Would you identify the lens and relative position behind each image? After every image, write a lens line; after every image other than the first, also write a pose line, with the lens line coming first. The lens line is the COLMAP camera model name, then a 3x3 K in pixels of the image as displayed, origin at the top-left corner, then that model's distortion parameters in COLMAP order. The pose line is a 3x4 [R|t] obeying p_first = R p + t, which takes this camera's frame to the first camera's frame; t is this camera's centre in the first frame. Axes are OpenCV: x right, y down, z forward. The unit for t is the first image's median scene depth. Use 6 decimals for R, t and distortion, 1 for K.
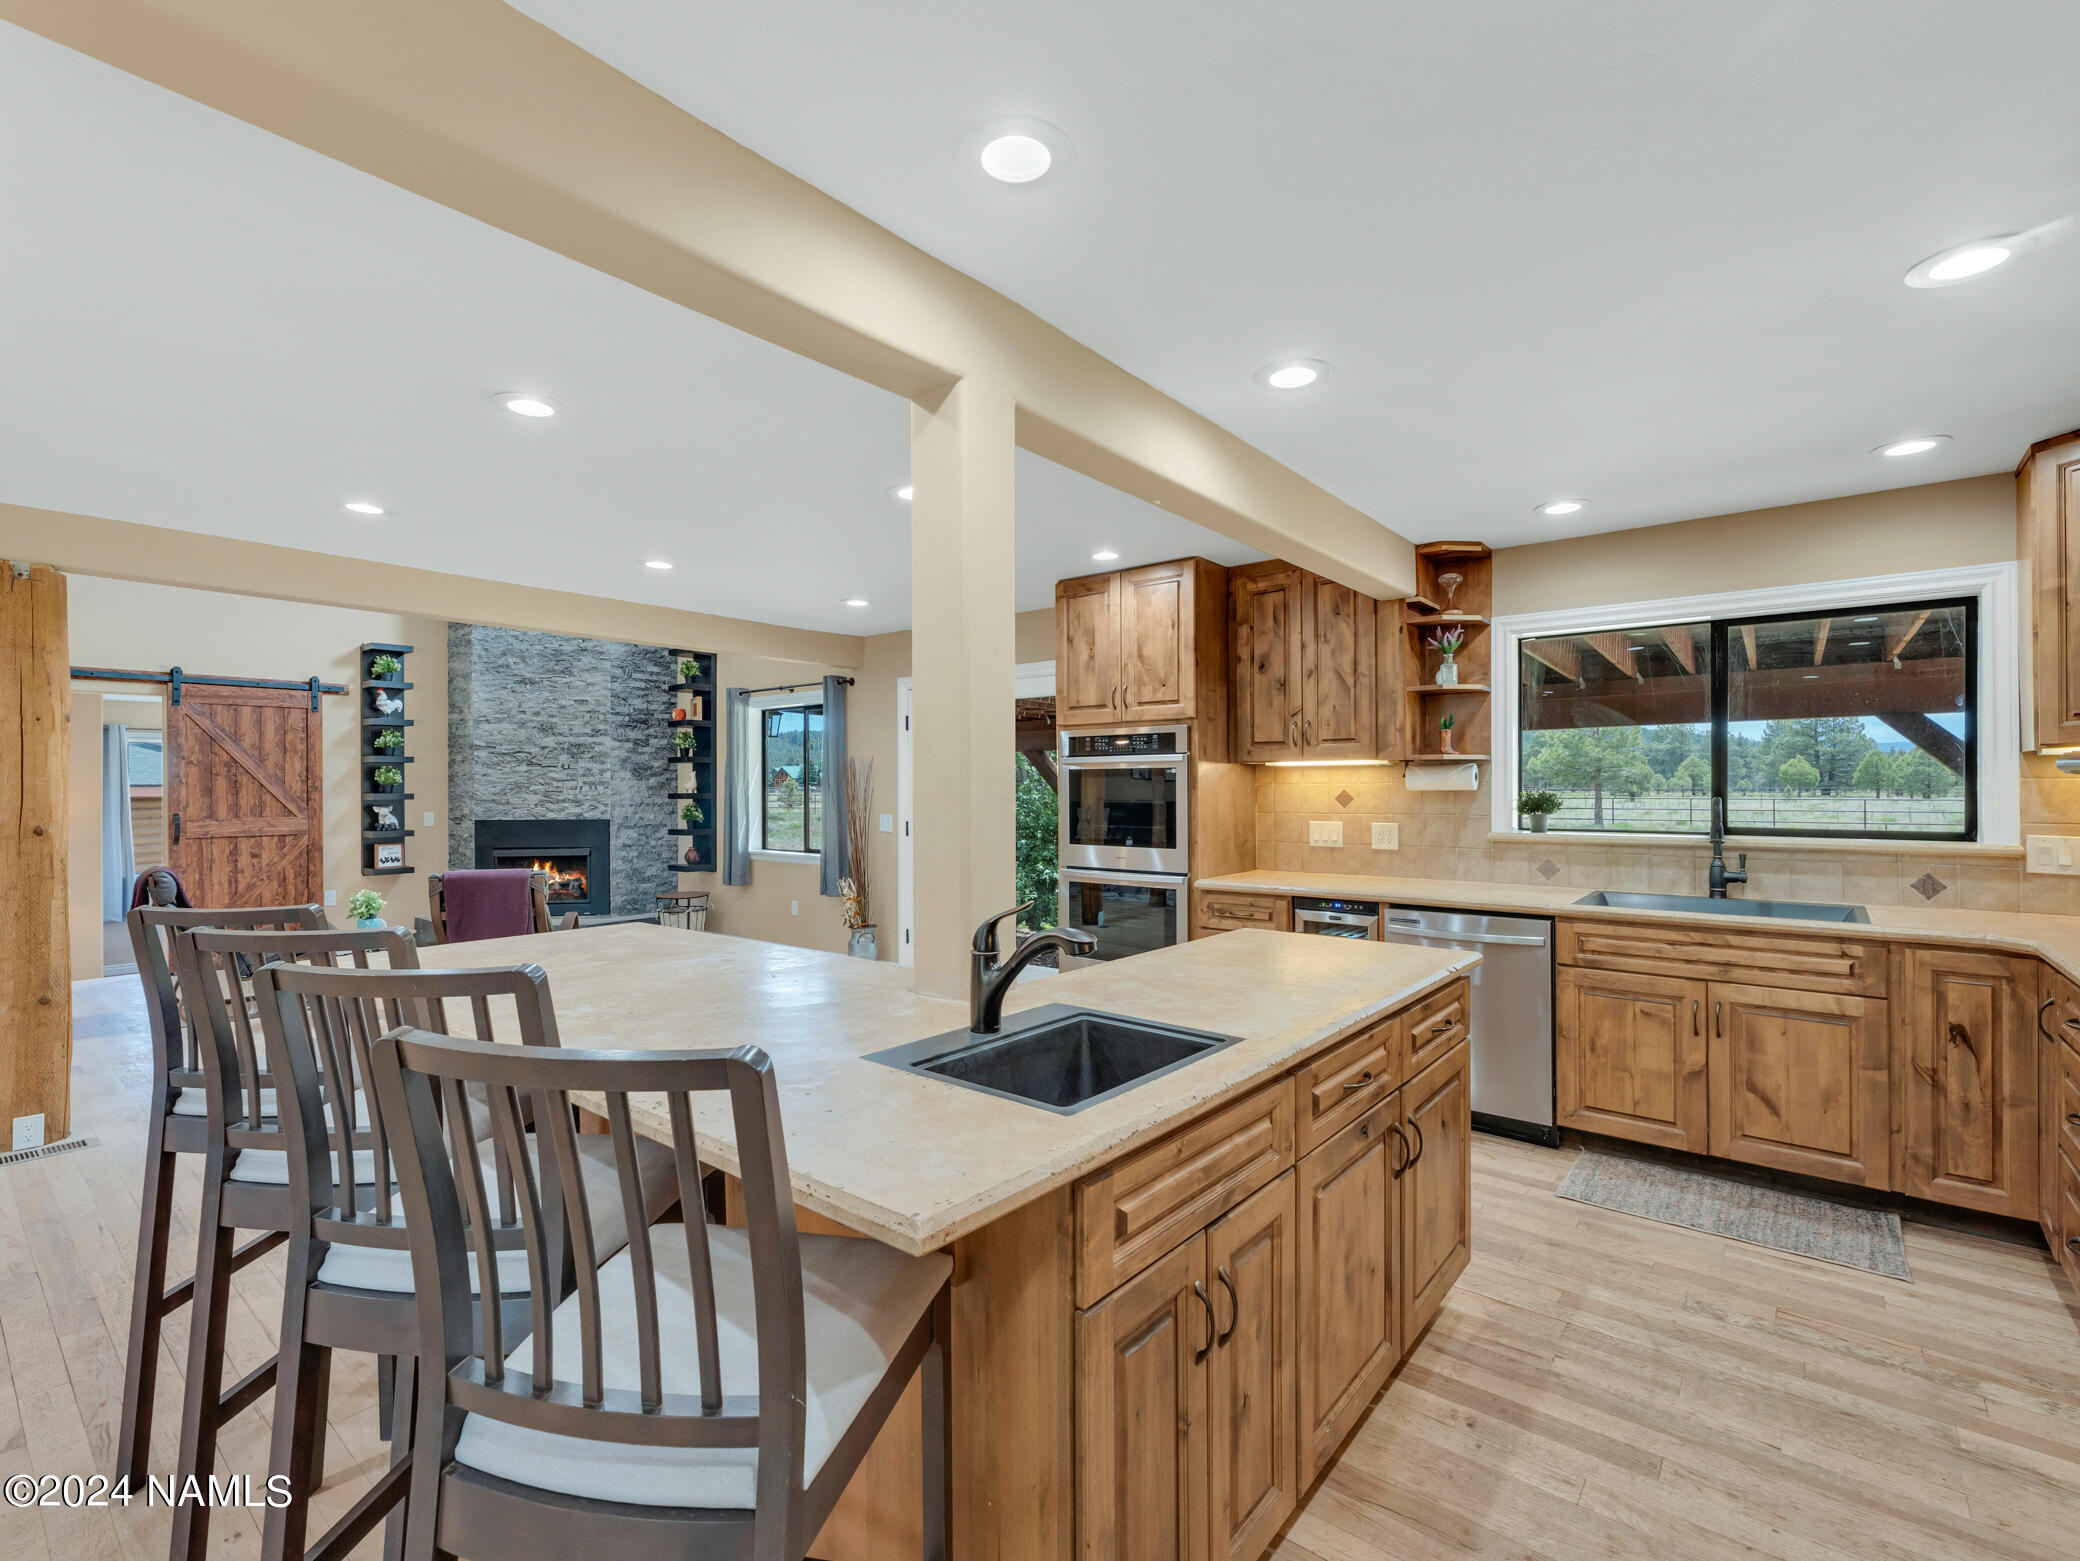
lens RADIAL K [[931.6, 0, 1046.2], [0, 931.6, 786.1], [0, 0, 1]] dist [-0.002387, 0.000010]
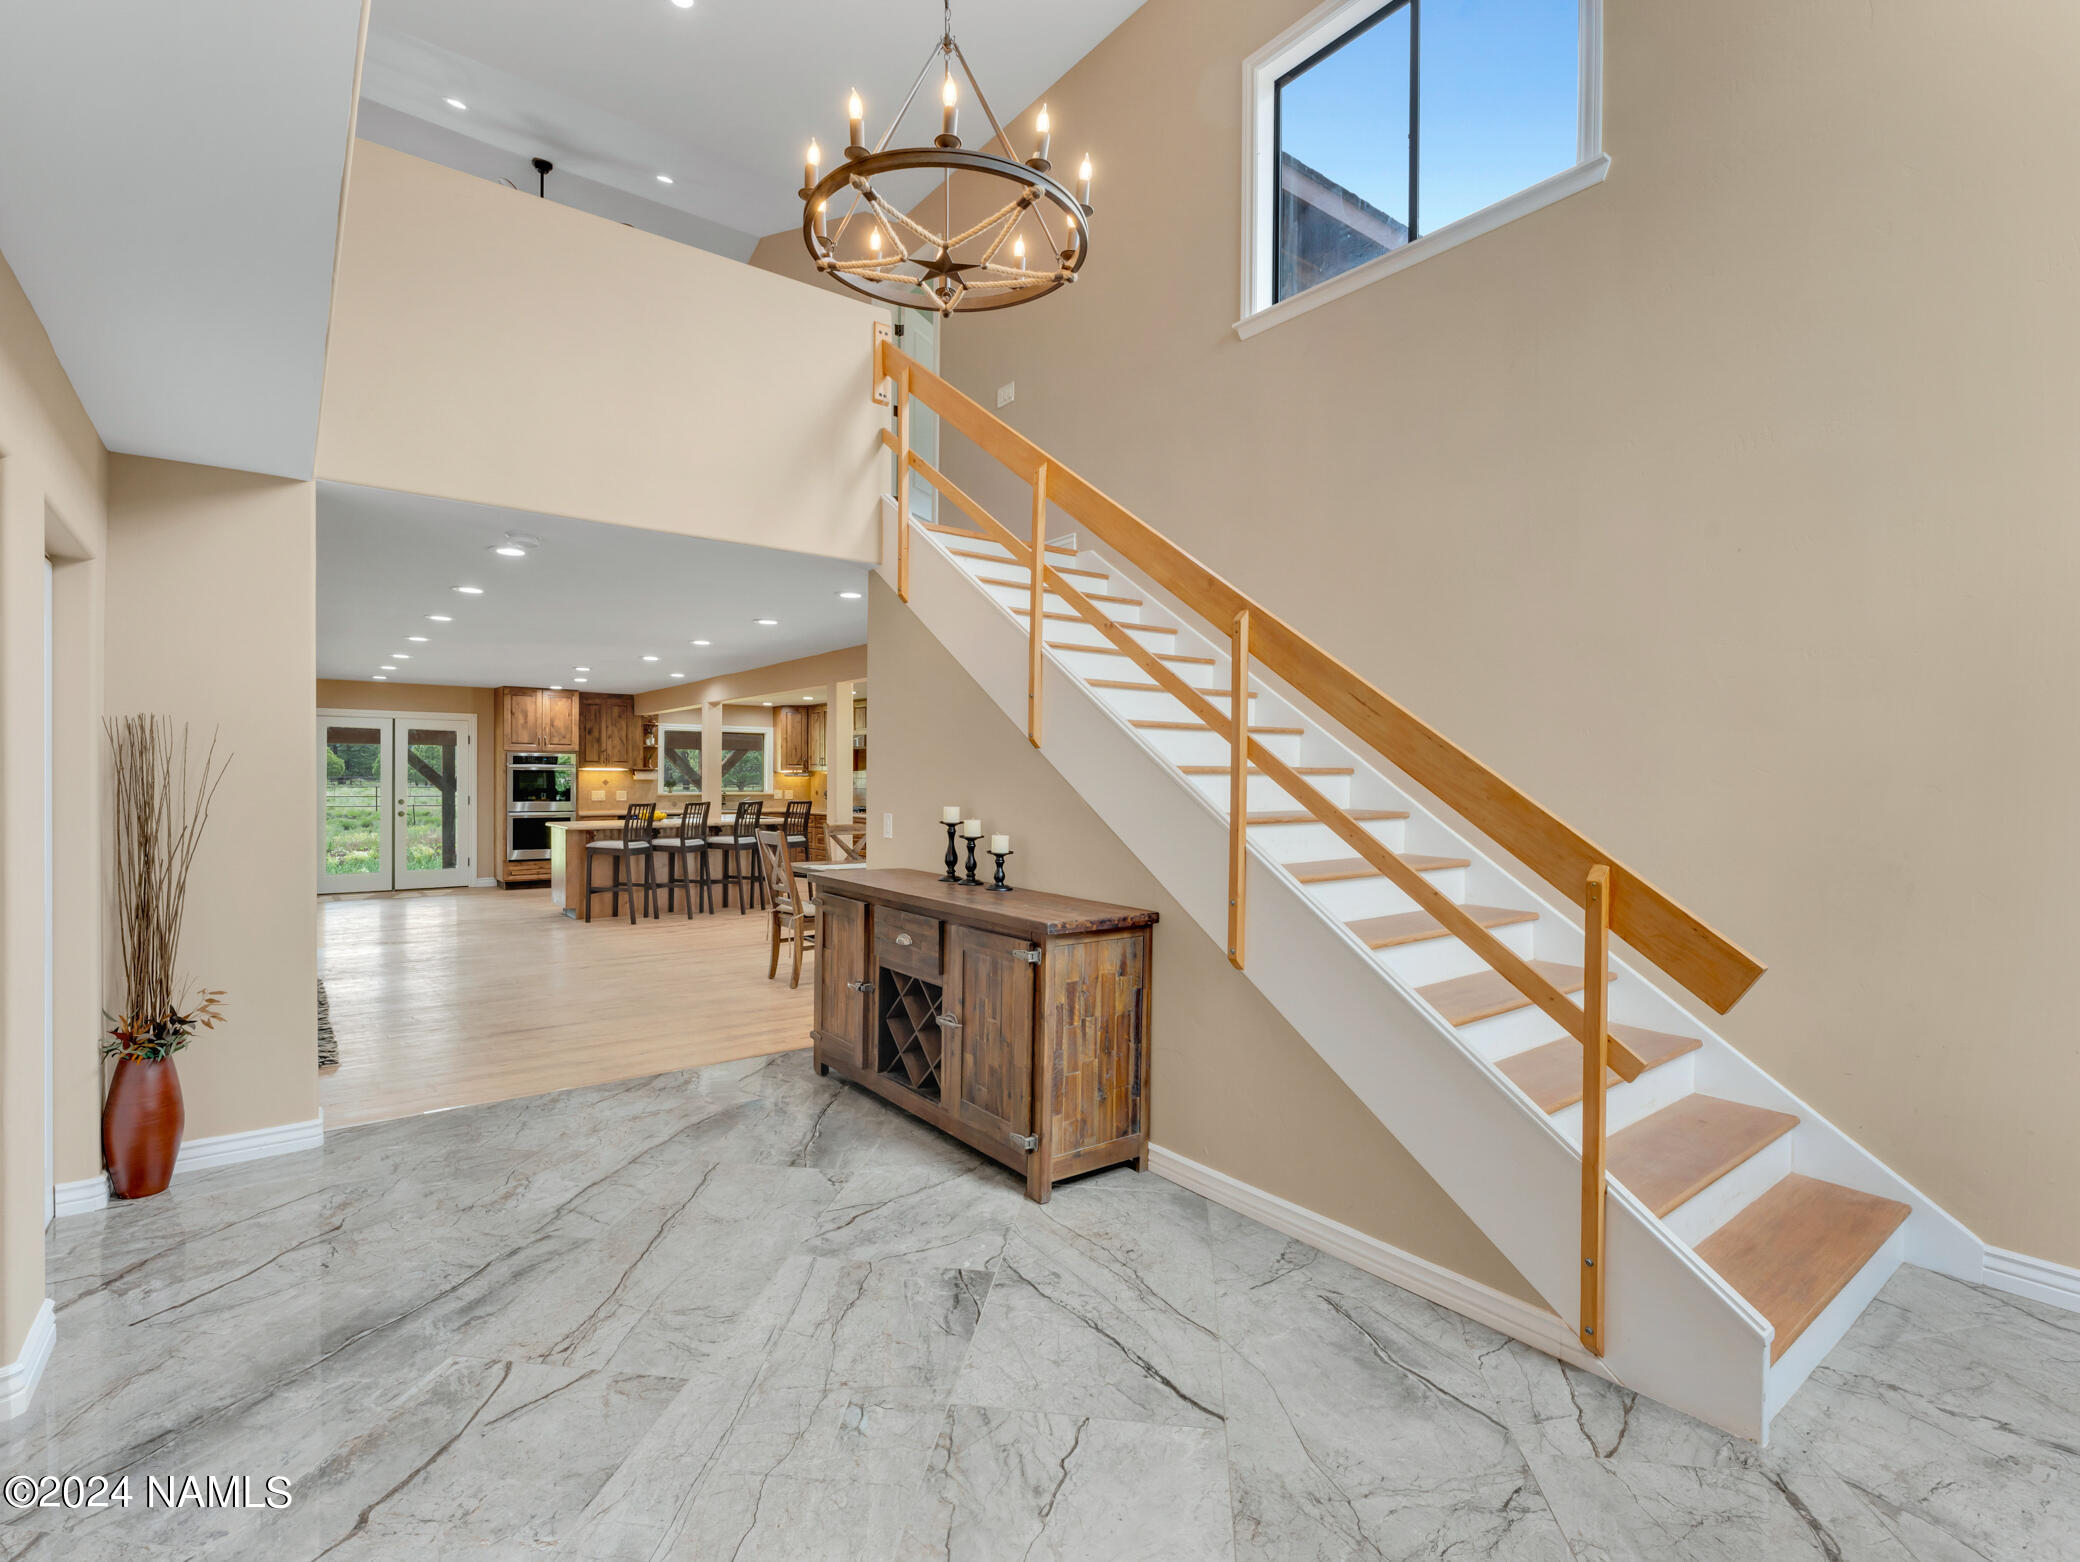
lens RADIAL K [[991.9, 0, 1040.7], [0, 991.9, 786.2], [0, 0, 1]] dist [-0.004280, -0.000064]
pose [[0.228893, -0.001890, 0.973450, -2.280354], [-0.008065, 0.999960, 0.003837, 0.003800], [-0.973418, -0.008729, 0.228869, -0.919321]]
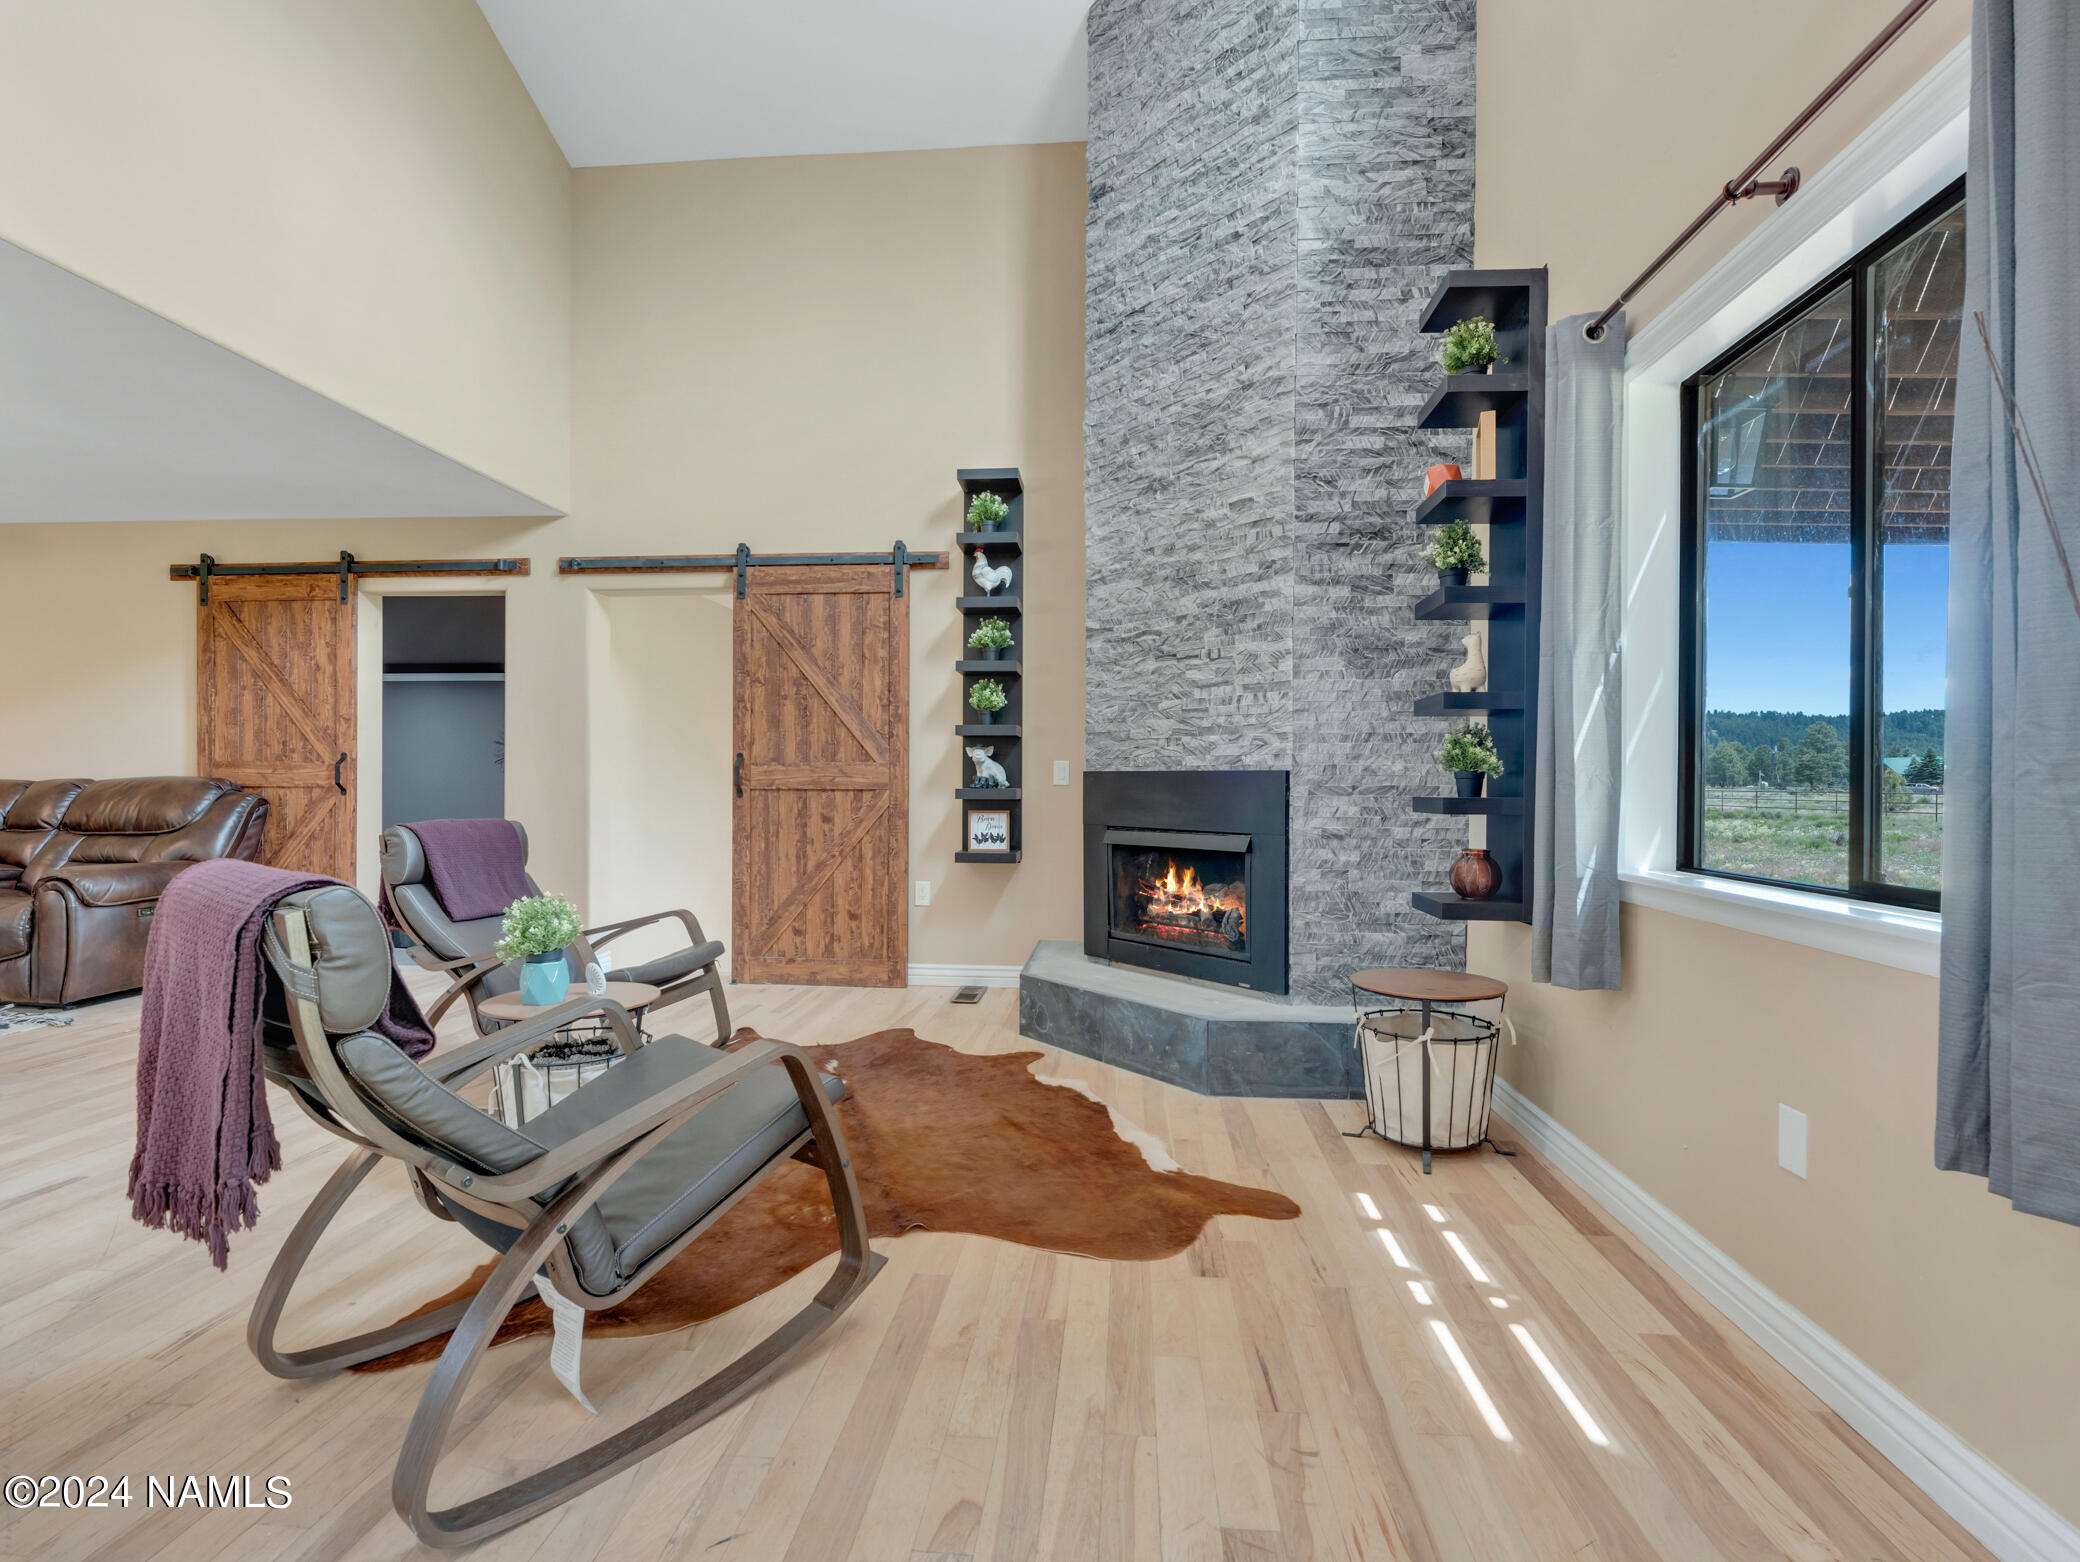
lens RADIAL K [[991.9, 0, 1040.7], [0, 991.9, 786.2], [0, 0, 1]] dist [-0.004280, -0.000064]
pose [[0.561290, 0.009258, -0.827567, -0.293651], [-0.008386, 0.999950, 0.005499, 0.075340], [0.827577, 0.003854, 0.561340, 1.192862]]
